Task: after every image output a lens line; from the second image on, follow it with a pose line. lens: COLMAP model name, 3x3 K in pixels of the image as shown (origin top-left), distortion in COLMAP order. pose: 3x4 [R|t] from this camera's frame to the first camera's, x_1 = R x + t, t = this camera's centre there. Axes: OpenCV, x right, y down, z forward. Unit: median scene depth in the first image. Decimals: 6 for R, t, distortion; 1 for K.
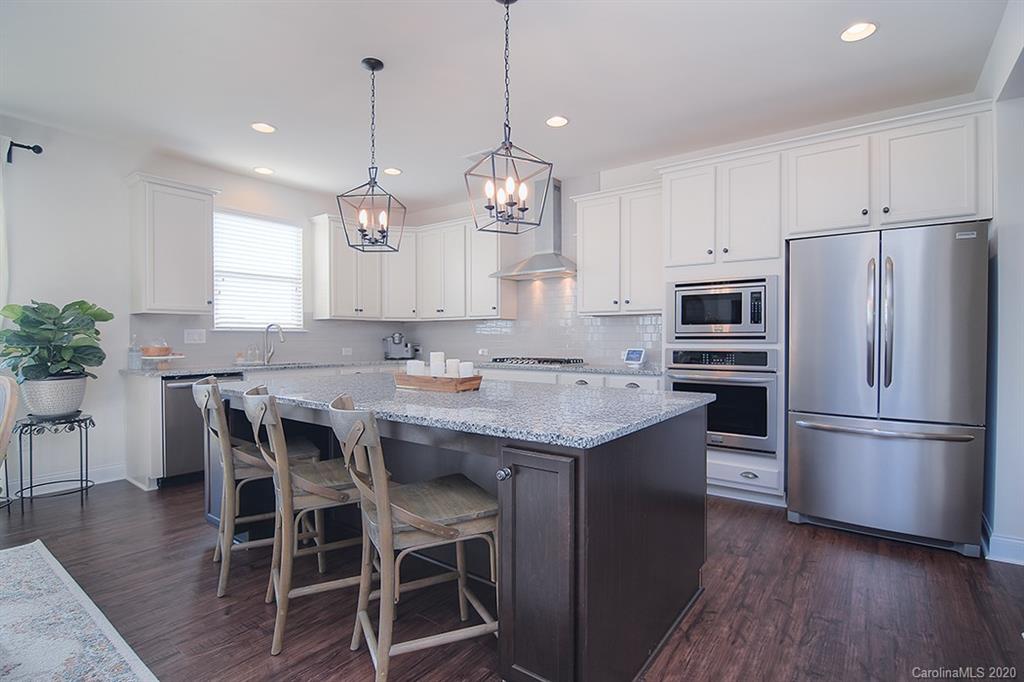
lens RADIAL K [[491.5, 0, 519.5], [0, 491.5, 341.4], [0, 0, 1]] dist [-0.001232, -0.011038]
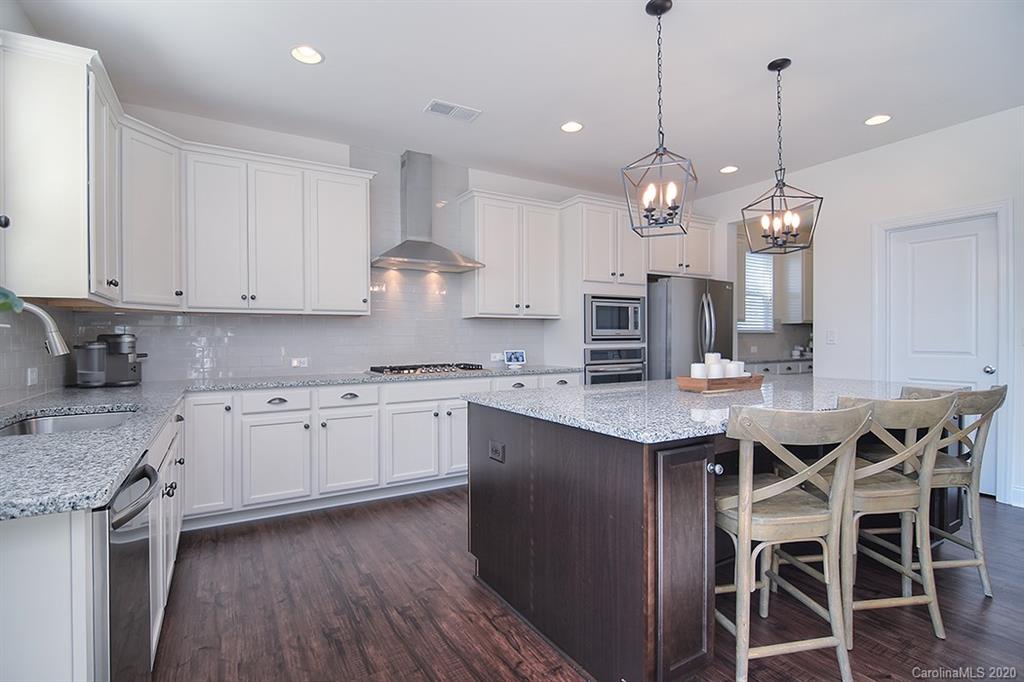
lens RADIAL K [[491.5, 0, 519.5], [0, 491.5, 341.4], [0, 0, 1]] dist [-0.001232, -0.011038]
pose [[0.381082, -0.011517, 0.924469, -0.892280], [0.011386, 0.999905, 0.007763, -0.014421], [-0.924471, 0.007568, 0.381177, 0.703631]]
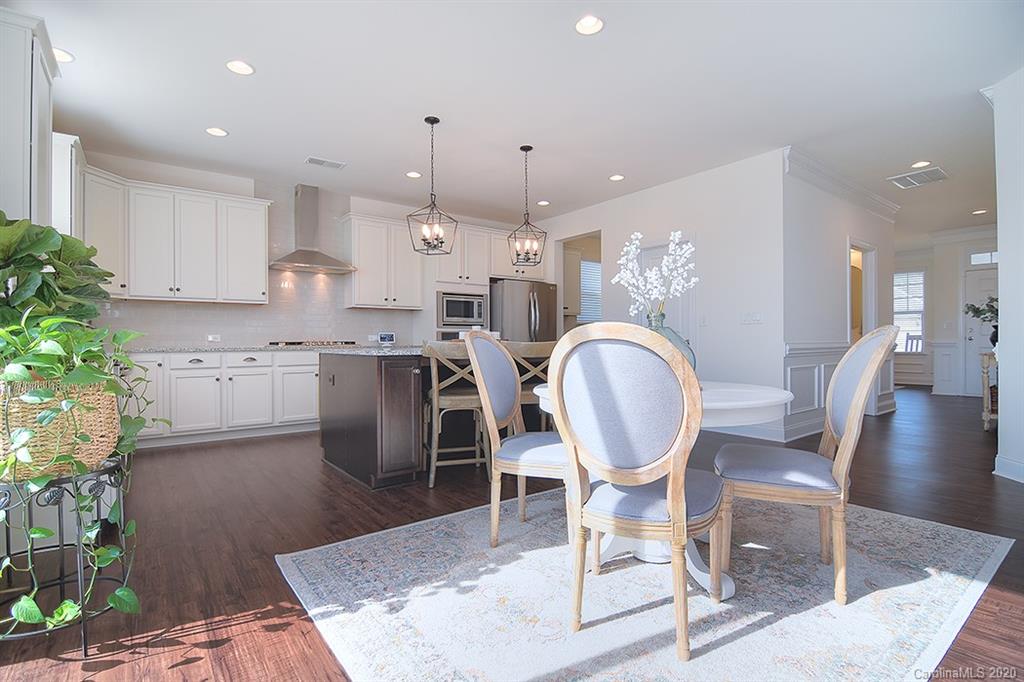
lens RADIAL K [[491.5, 0, 519.5], [0, 491.5, 341.4], [0, 0, 1]] dist [-0.001232, -0.011038]
pose [[0.272432, -0.008261, 0.962139, -1.234236], [0.009551, 0.999937, 0.005882, 0.042839], [-0.962127, 0.007587, 0.272494, 0.292998]]
